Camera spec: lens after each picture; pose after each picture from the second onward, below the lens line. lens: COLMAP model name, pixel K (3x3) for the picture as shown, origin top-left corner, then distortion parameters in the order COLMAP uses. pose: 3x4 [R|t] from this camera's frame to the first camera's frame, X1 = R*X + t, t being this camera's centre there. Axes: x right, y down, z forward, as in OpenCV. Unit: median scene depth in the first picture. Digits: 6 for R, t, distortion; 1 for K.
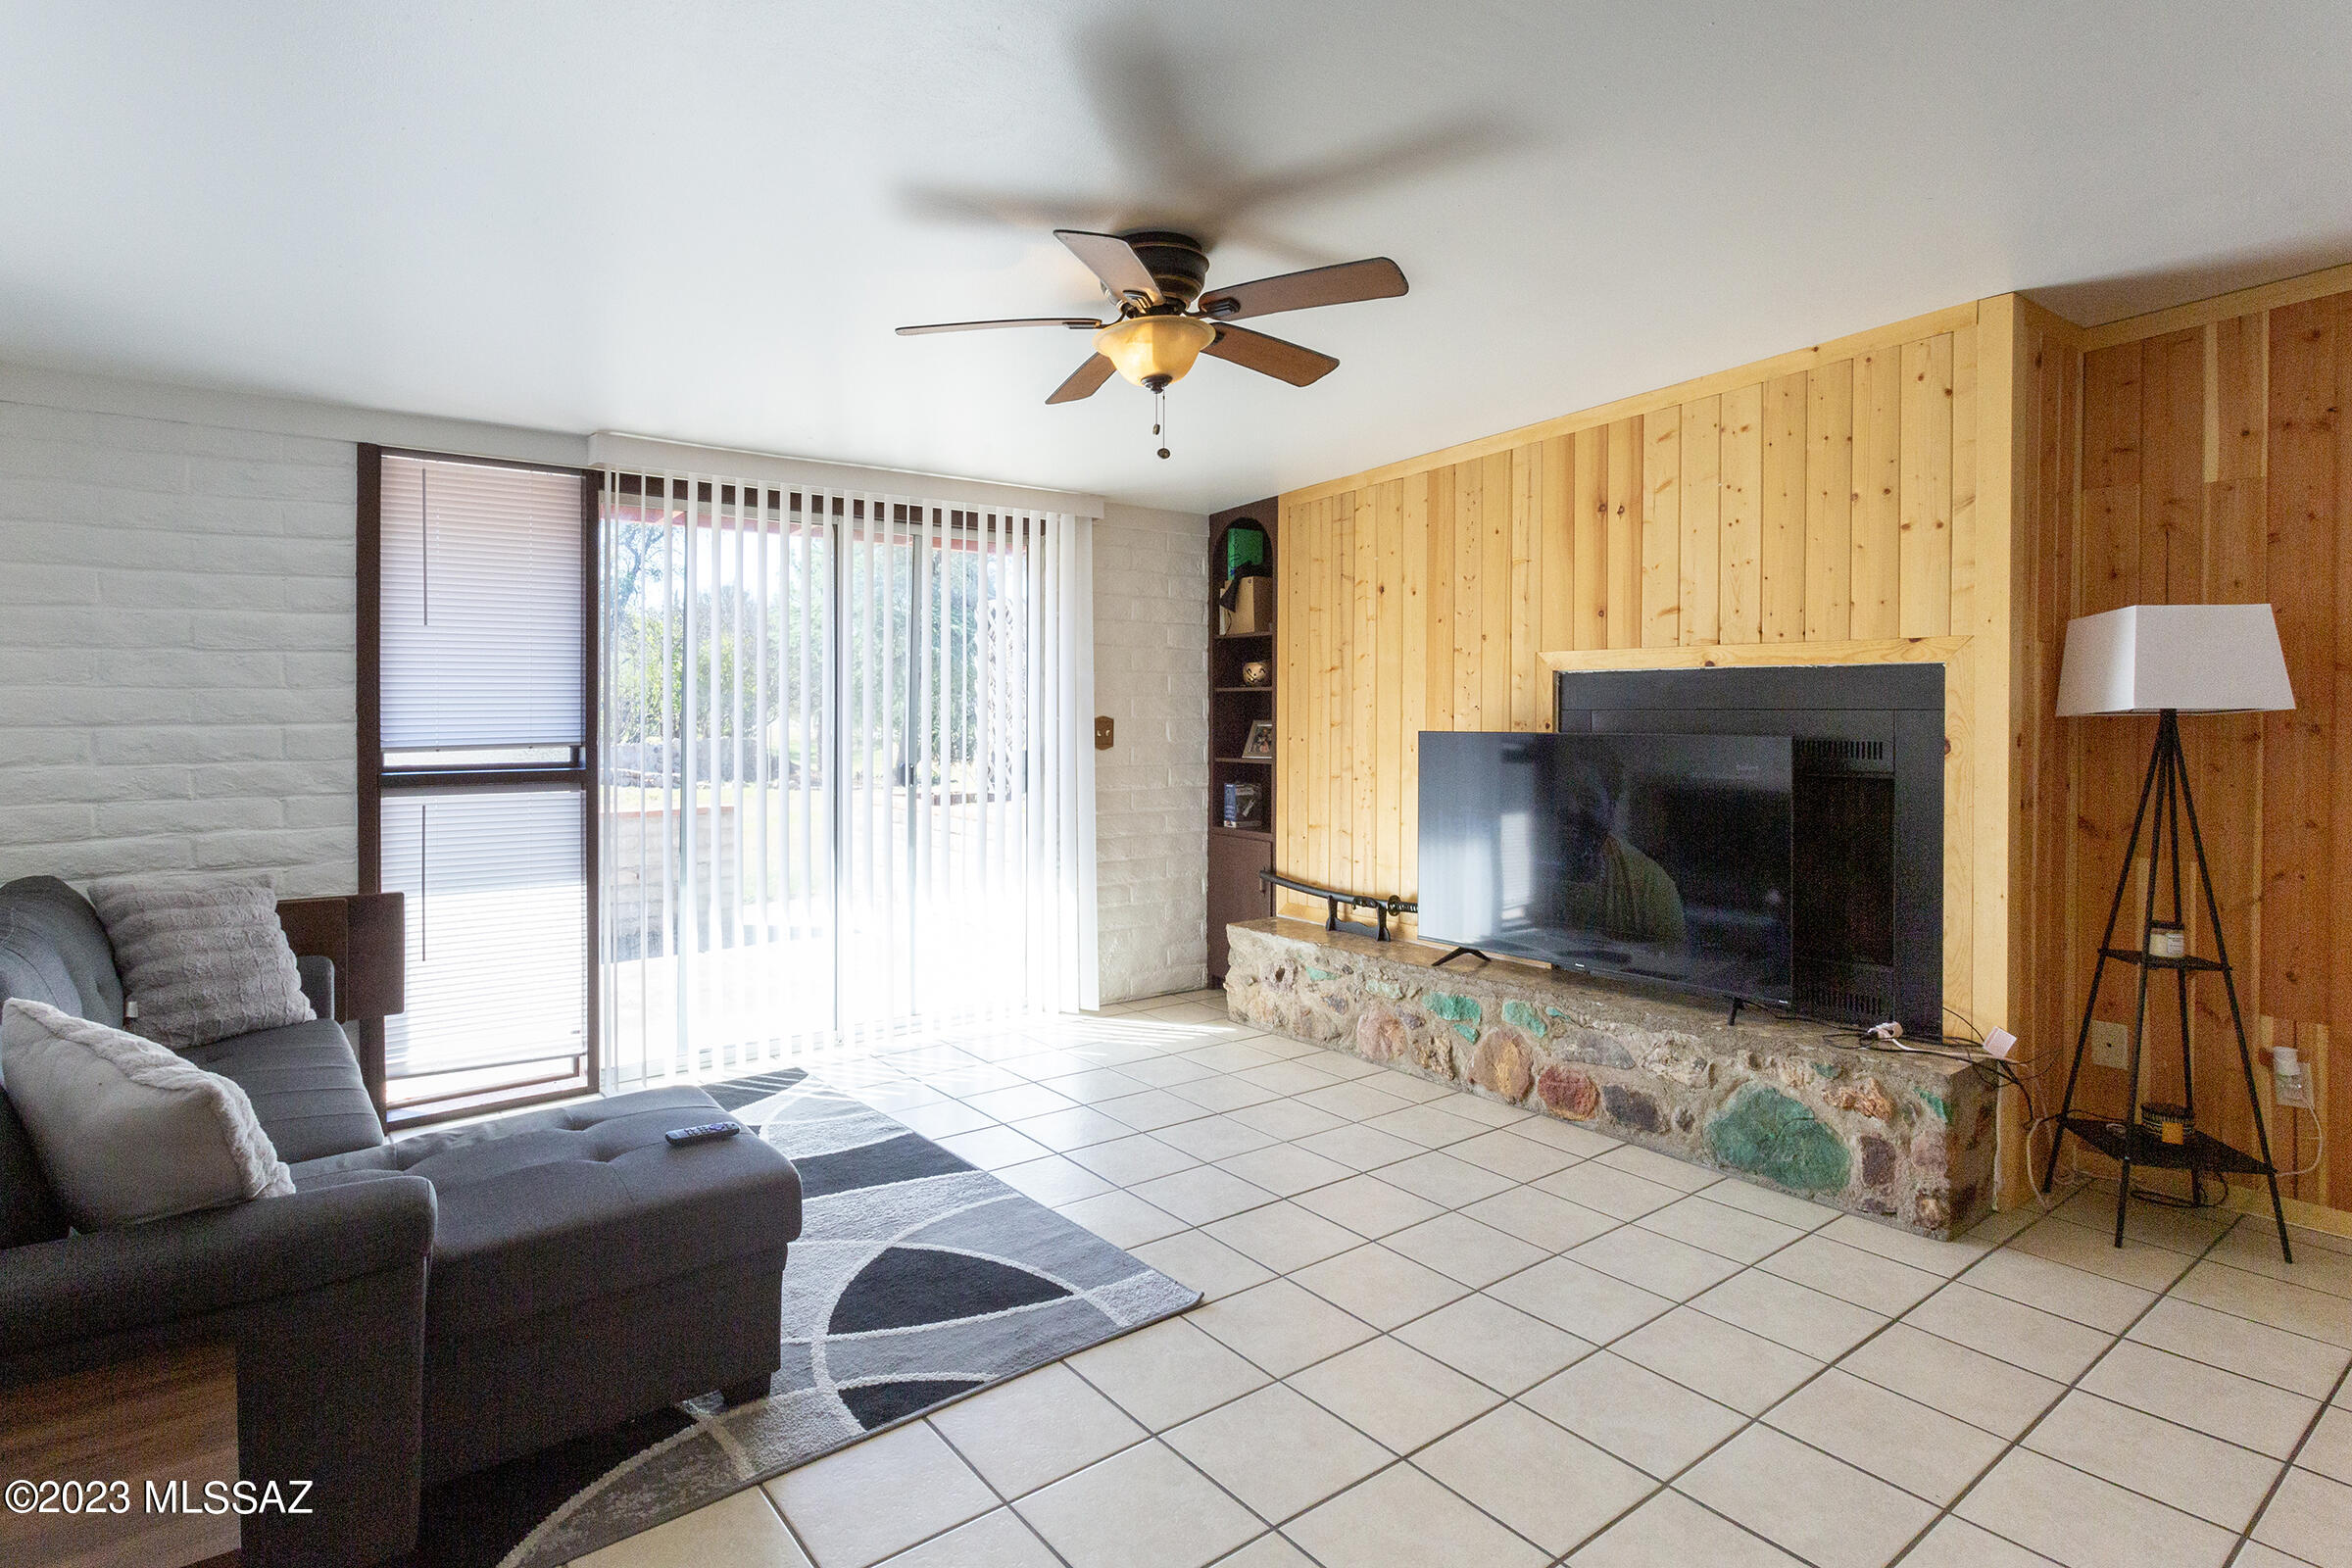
lens RADIAL K [[1233.1, 0, 1139.6], [0, 1233.1, 709.9], [0, 0, 1]] dist [-0.000049, -0.000228]
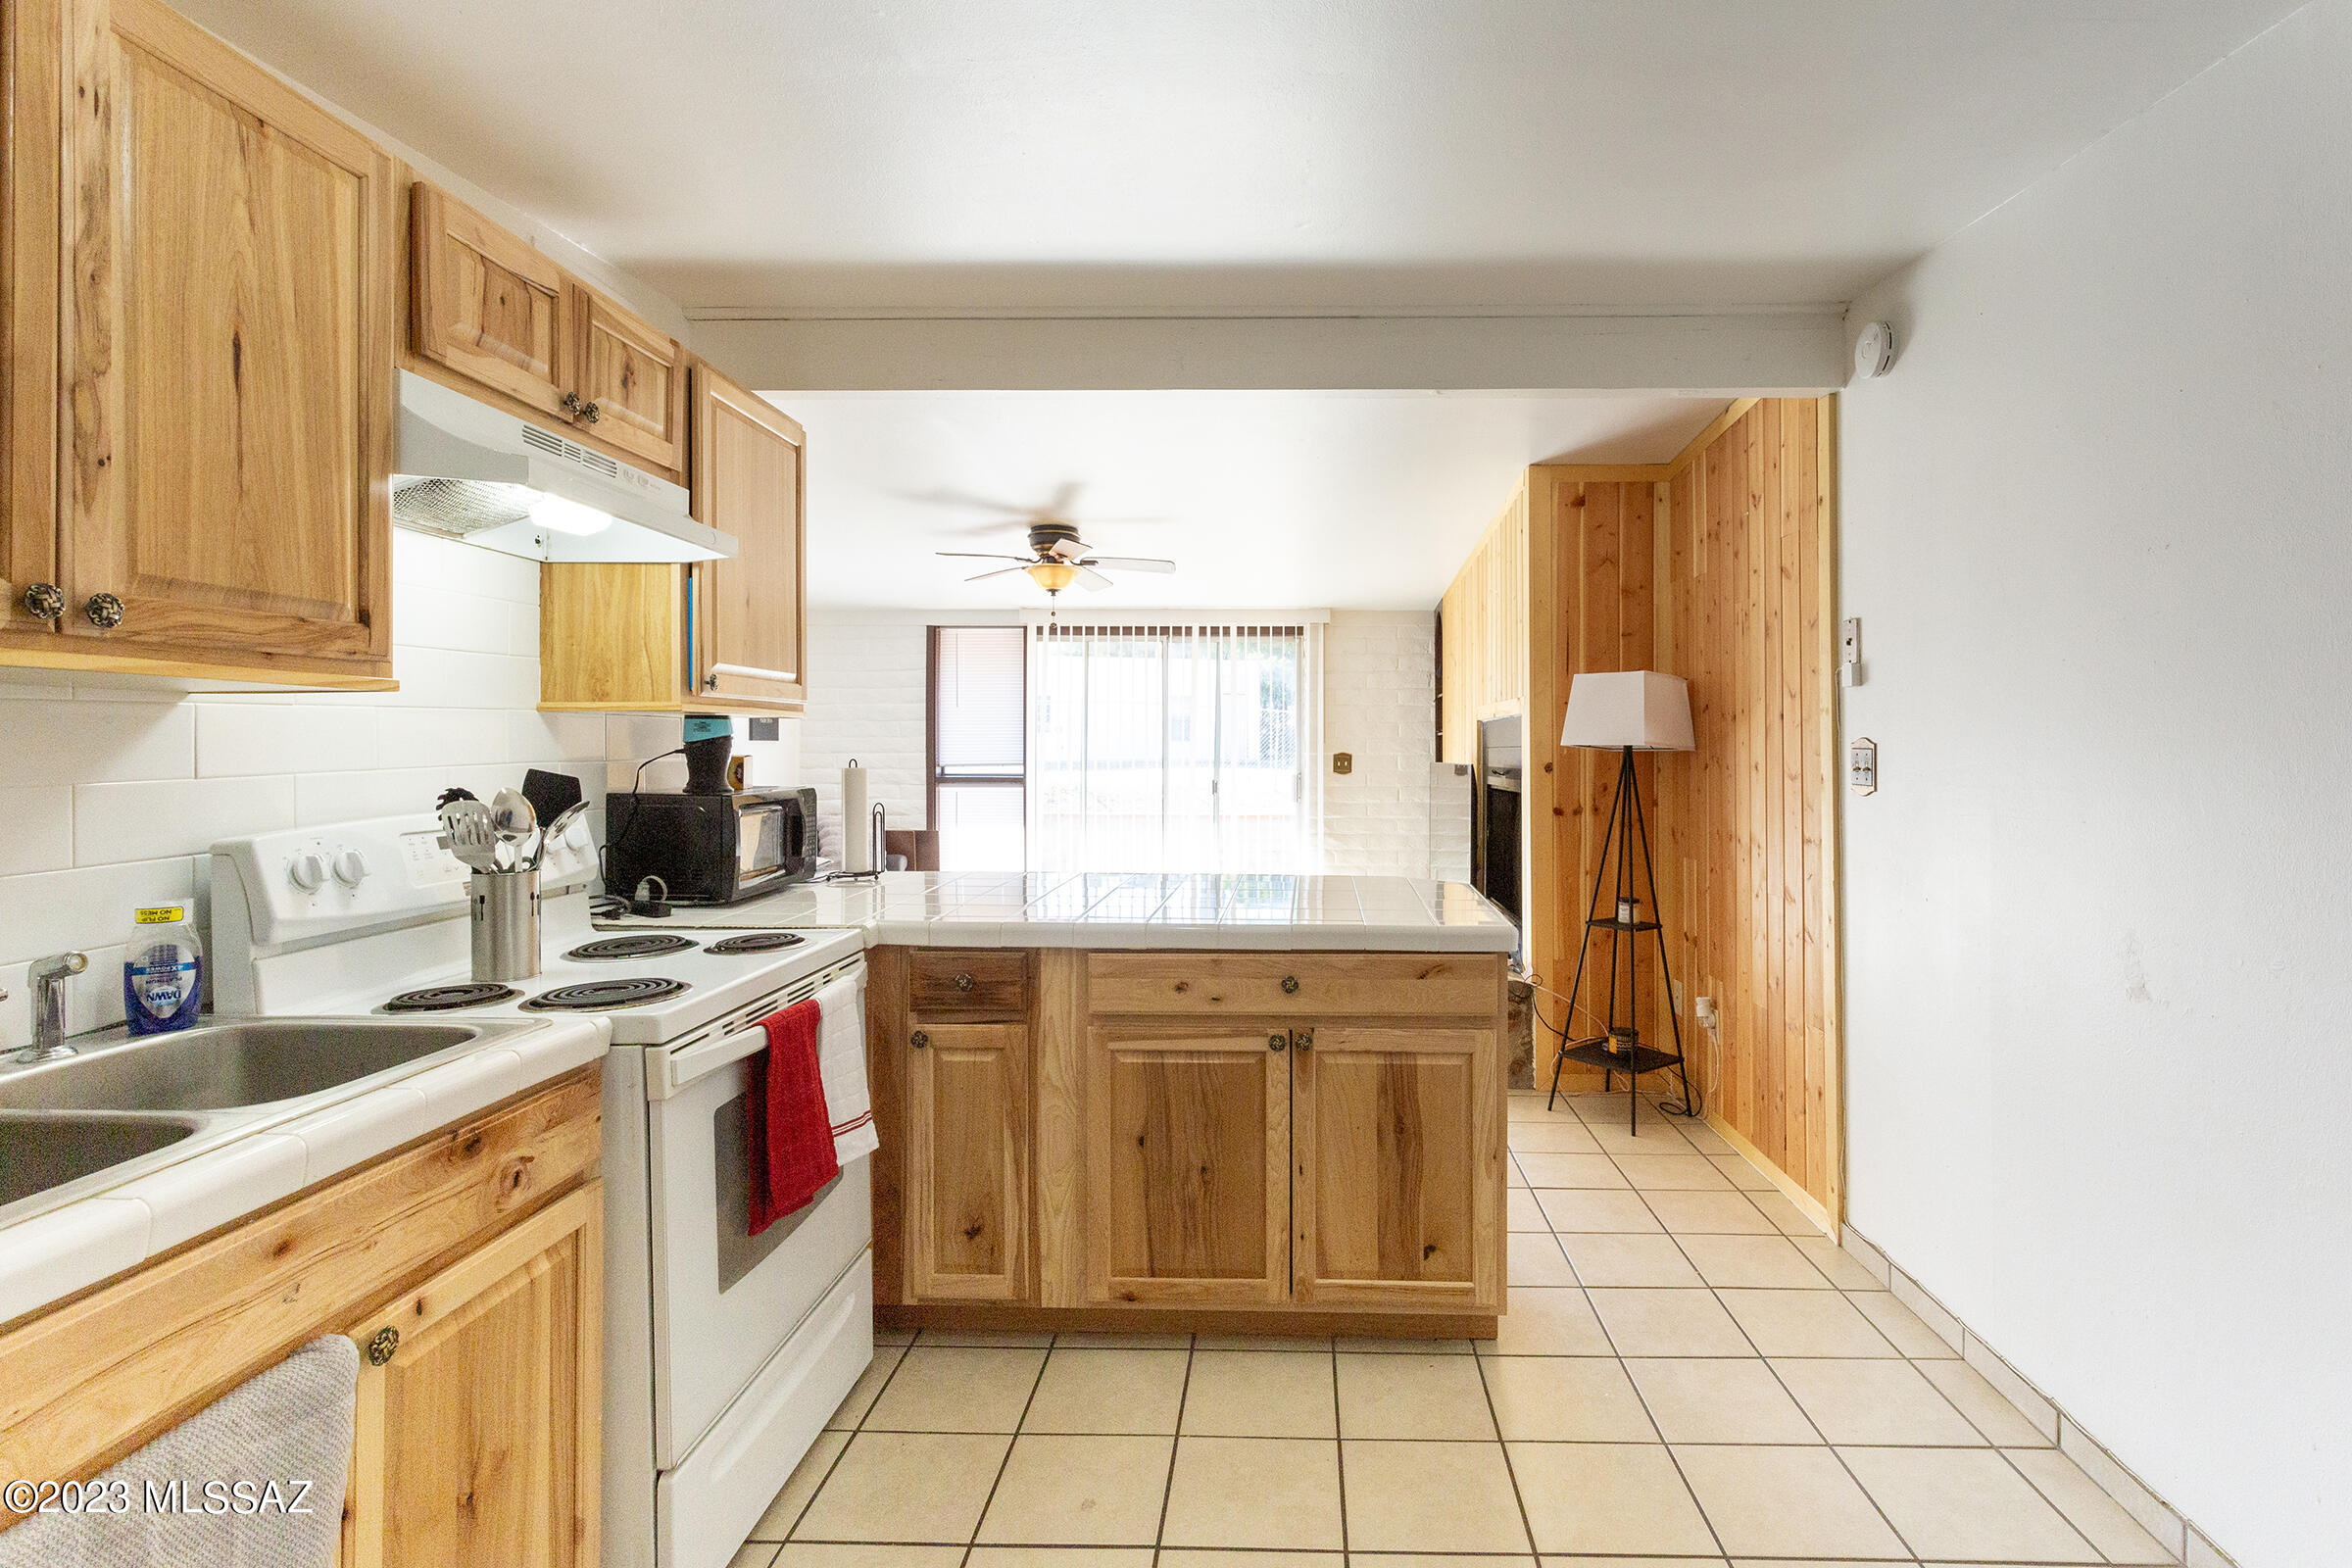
lens RADIAL K [[1181.3, 0, 1236.3], [0, 1181.3, 733.4], [0, 0, 1]] dist [-0.001394, 0.000071]
pose [[0.770851, -0.007010, -0.636977, 1.240063], [-0.003063, 0.999887, -0.014711, 0.005902], [0.637008, 0.013291, 0.770742, -0.294812]]
